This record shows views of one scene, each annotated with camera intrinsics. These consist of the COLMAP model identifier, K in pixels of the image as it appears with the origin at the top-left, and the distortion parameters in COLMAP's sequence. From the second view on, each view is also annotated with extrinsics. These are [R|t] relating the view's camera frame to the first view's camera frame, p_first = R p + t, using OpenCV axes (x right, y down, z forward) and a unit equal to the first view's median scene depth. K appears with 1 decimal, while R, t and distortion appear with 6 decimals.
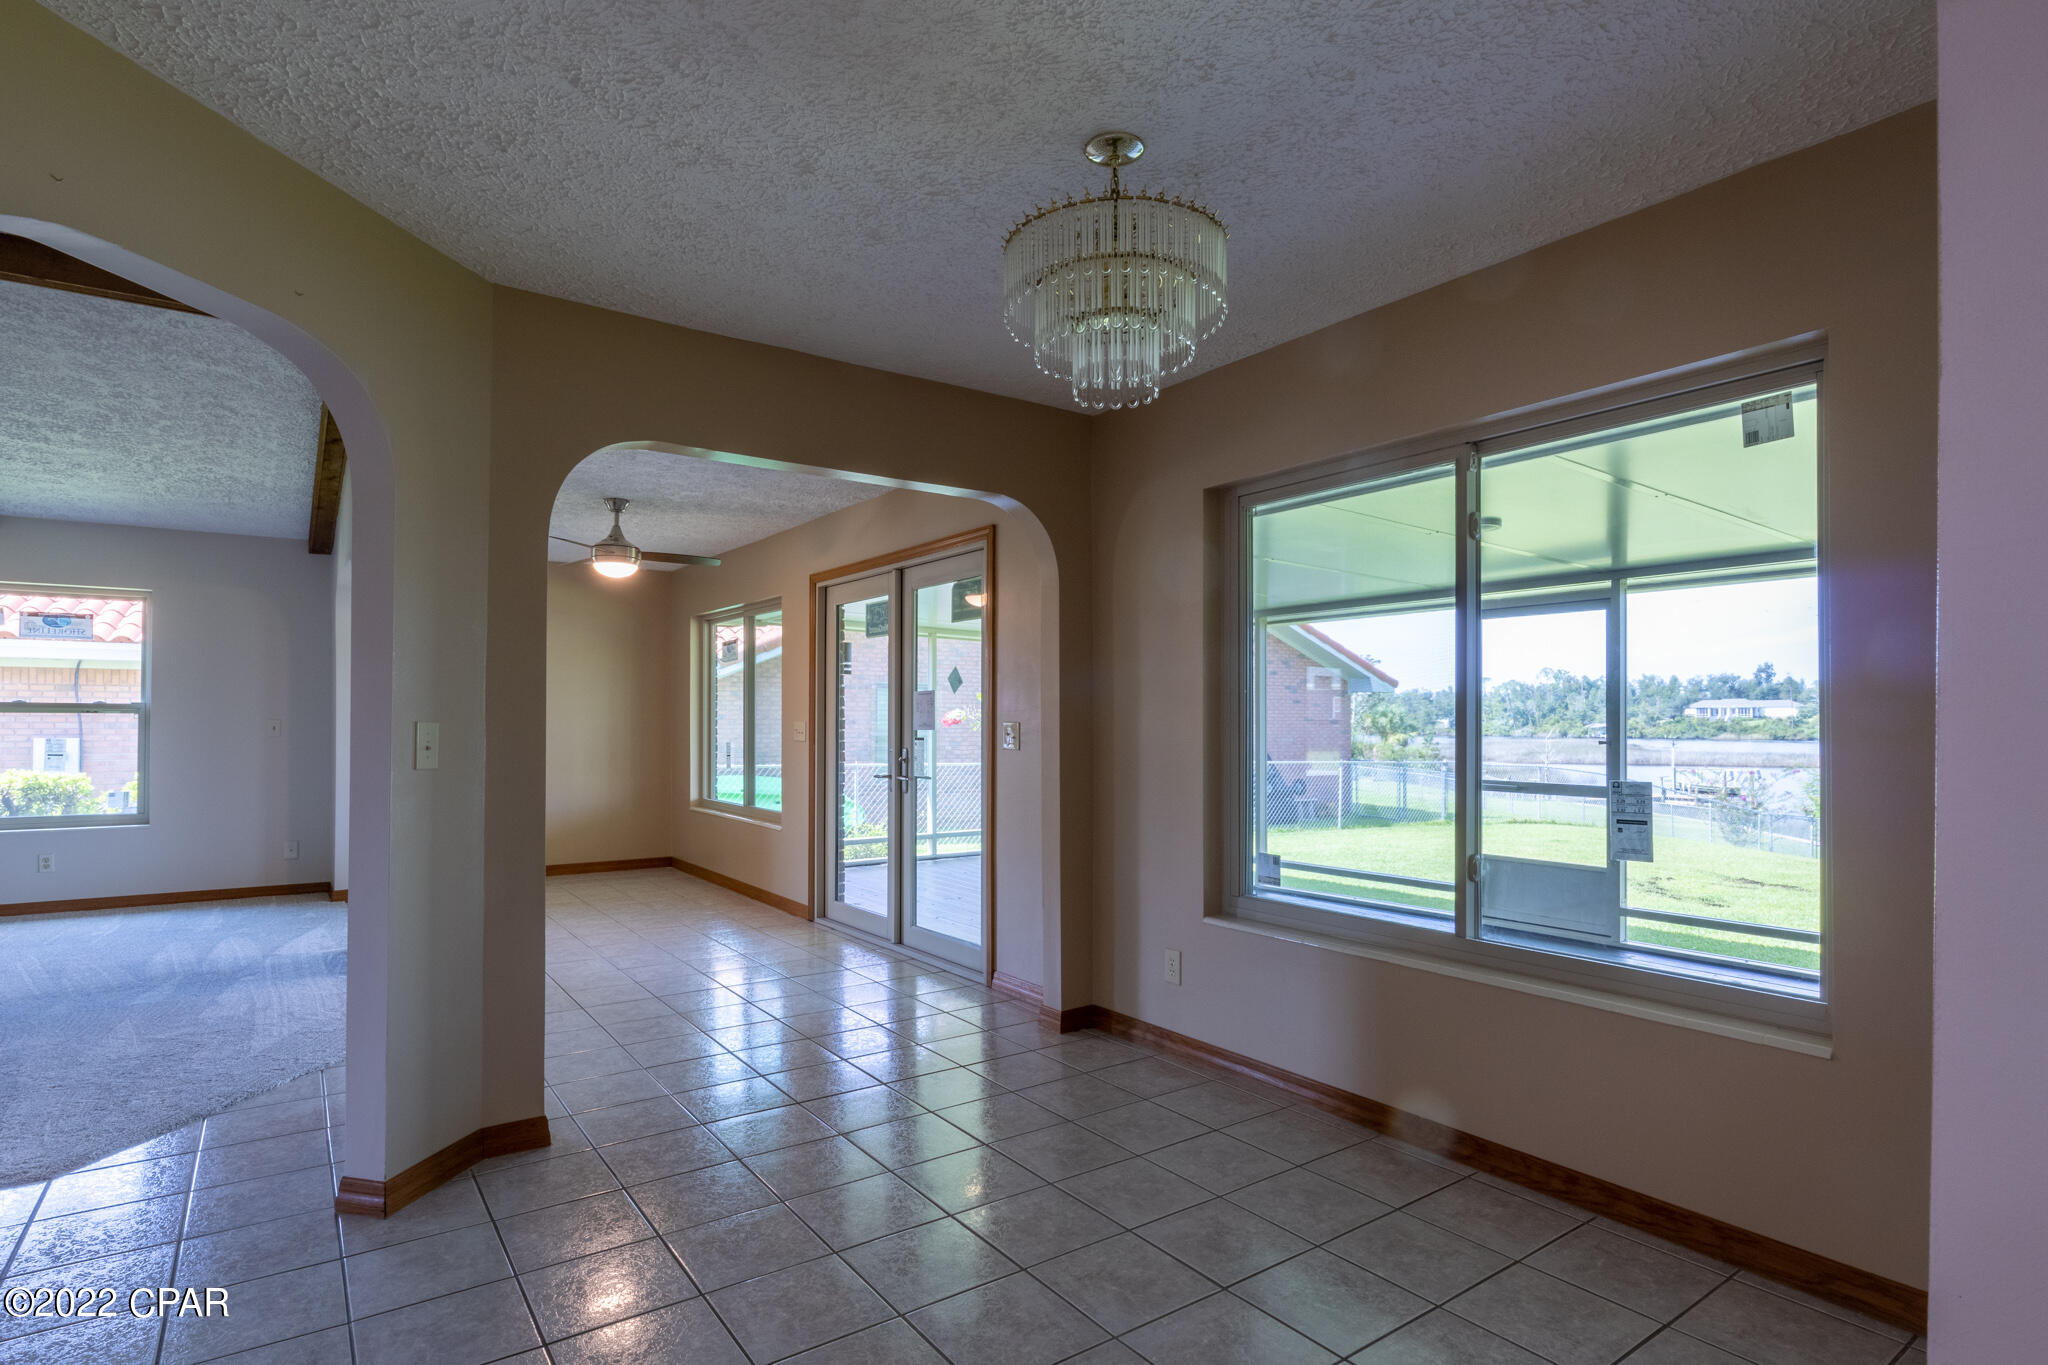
lens RADIAL K [[1031.8, 0, 1025.0], [0, 1031.8, 710.3], [0, 0, 1]] dist [0.000296, -0.001172]
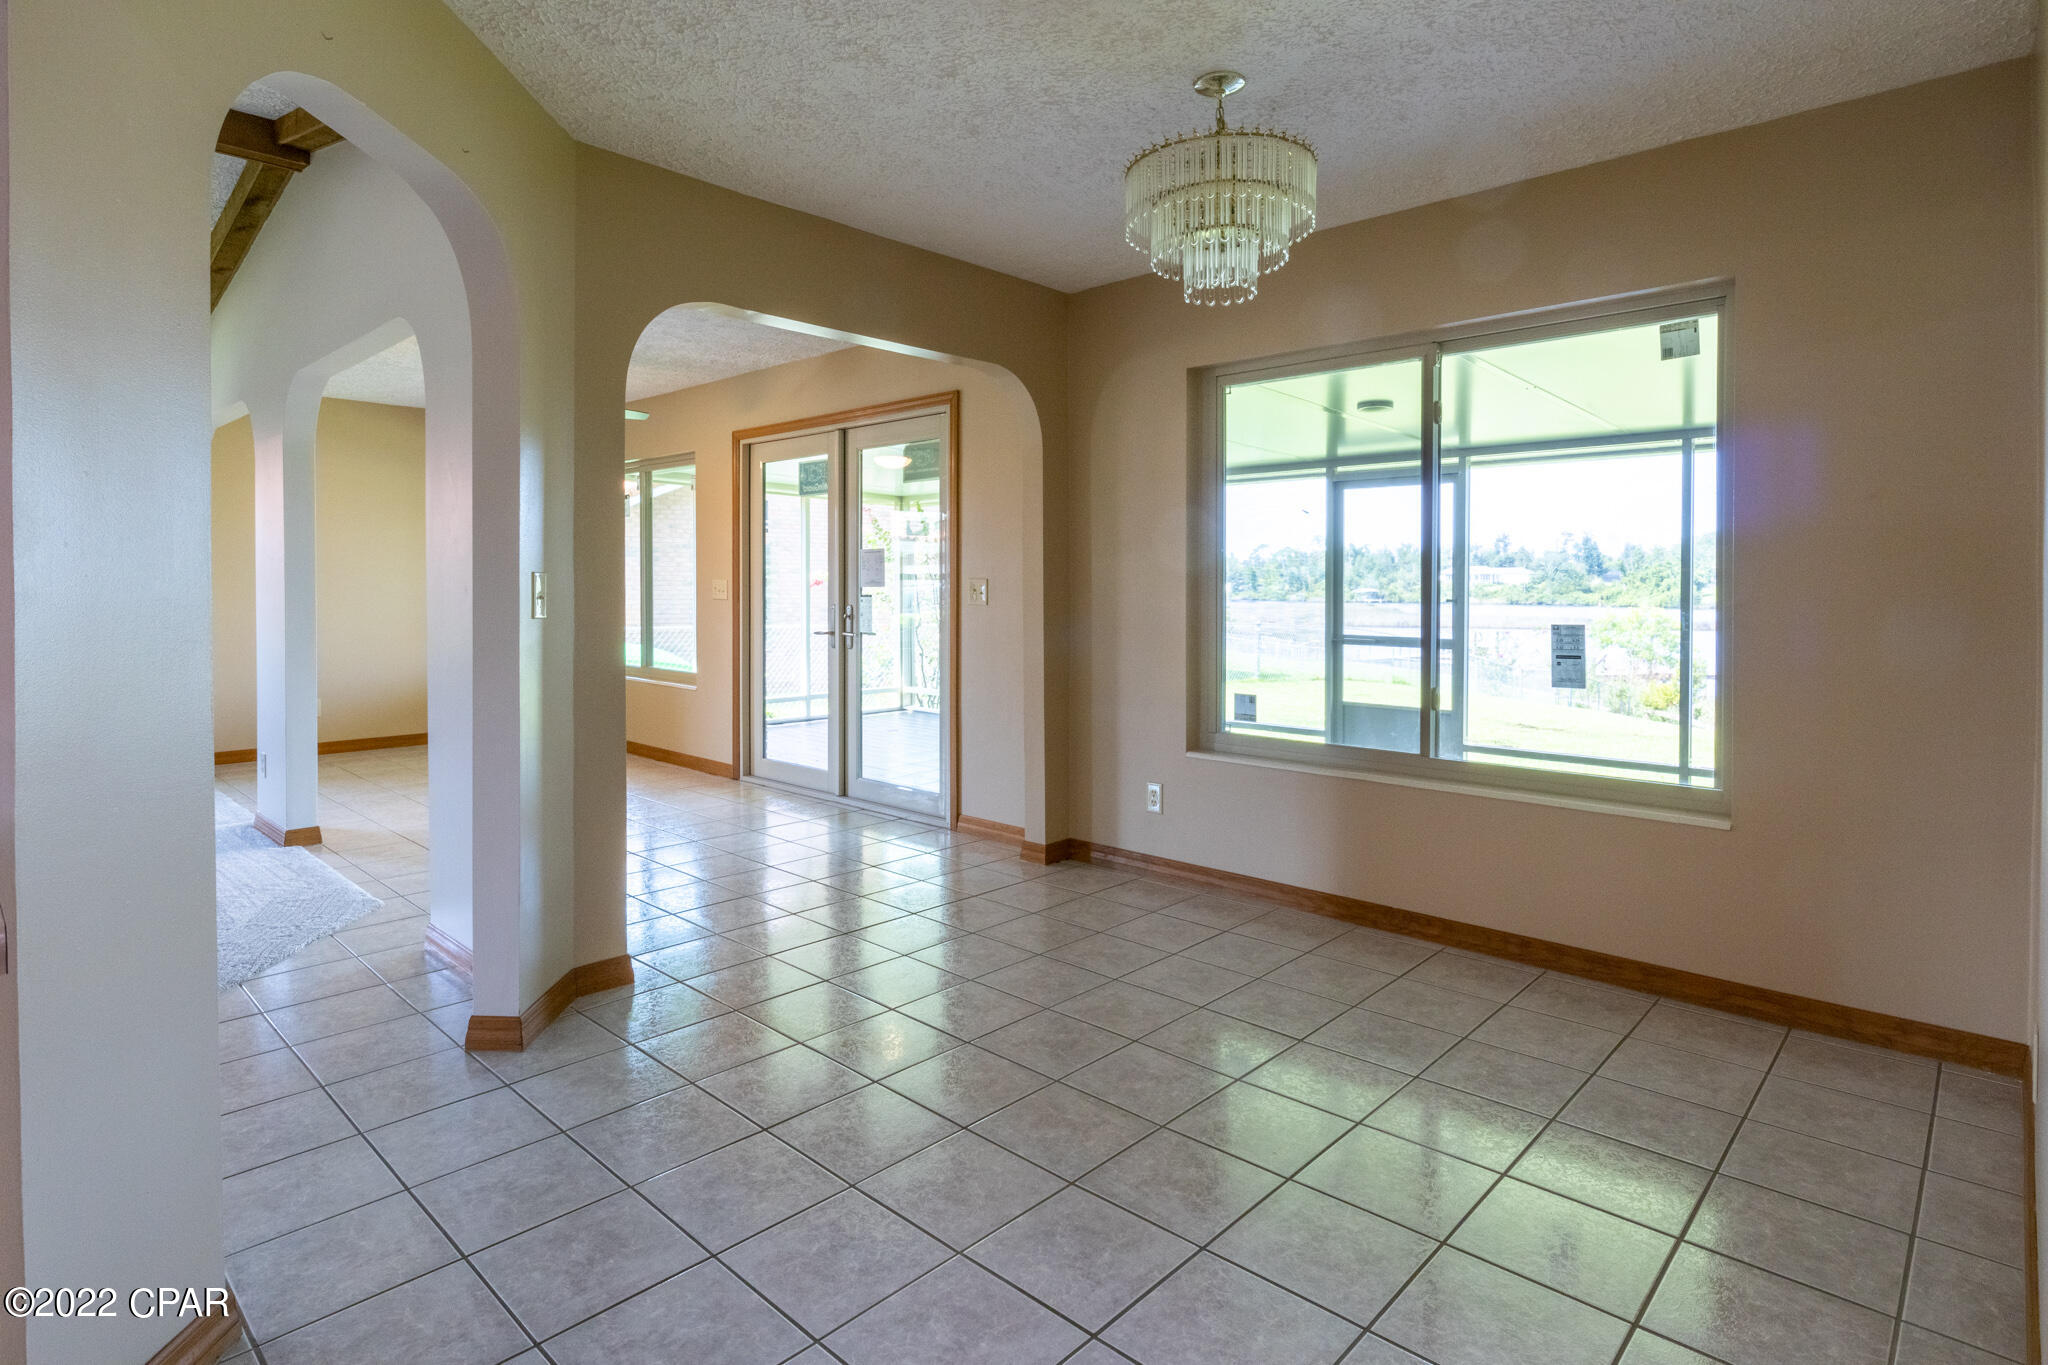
lens RADIAL K [[1052.4, 0, 1027.9], [0, 1052.4, 593.3], [0, 0, 1]] dist [-0.000388, 0.000378]
pose [[0.980851, -0.000037, 0.194759, -0.147027], [-0.003583, 0.999827, 0.018234, 0.005403], [-0.194726, -0.018583, 0.980682, -0.057126]]
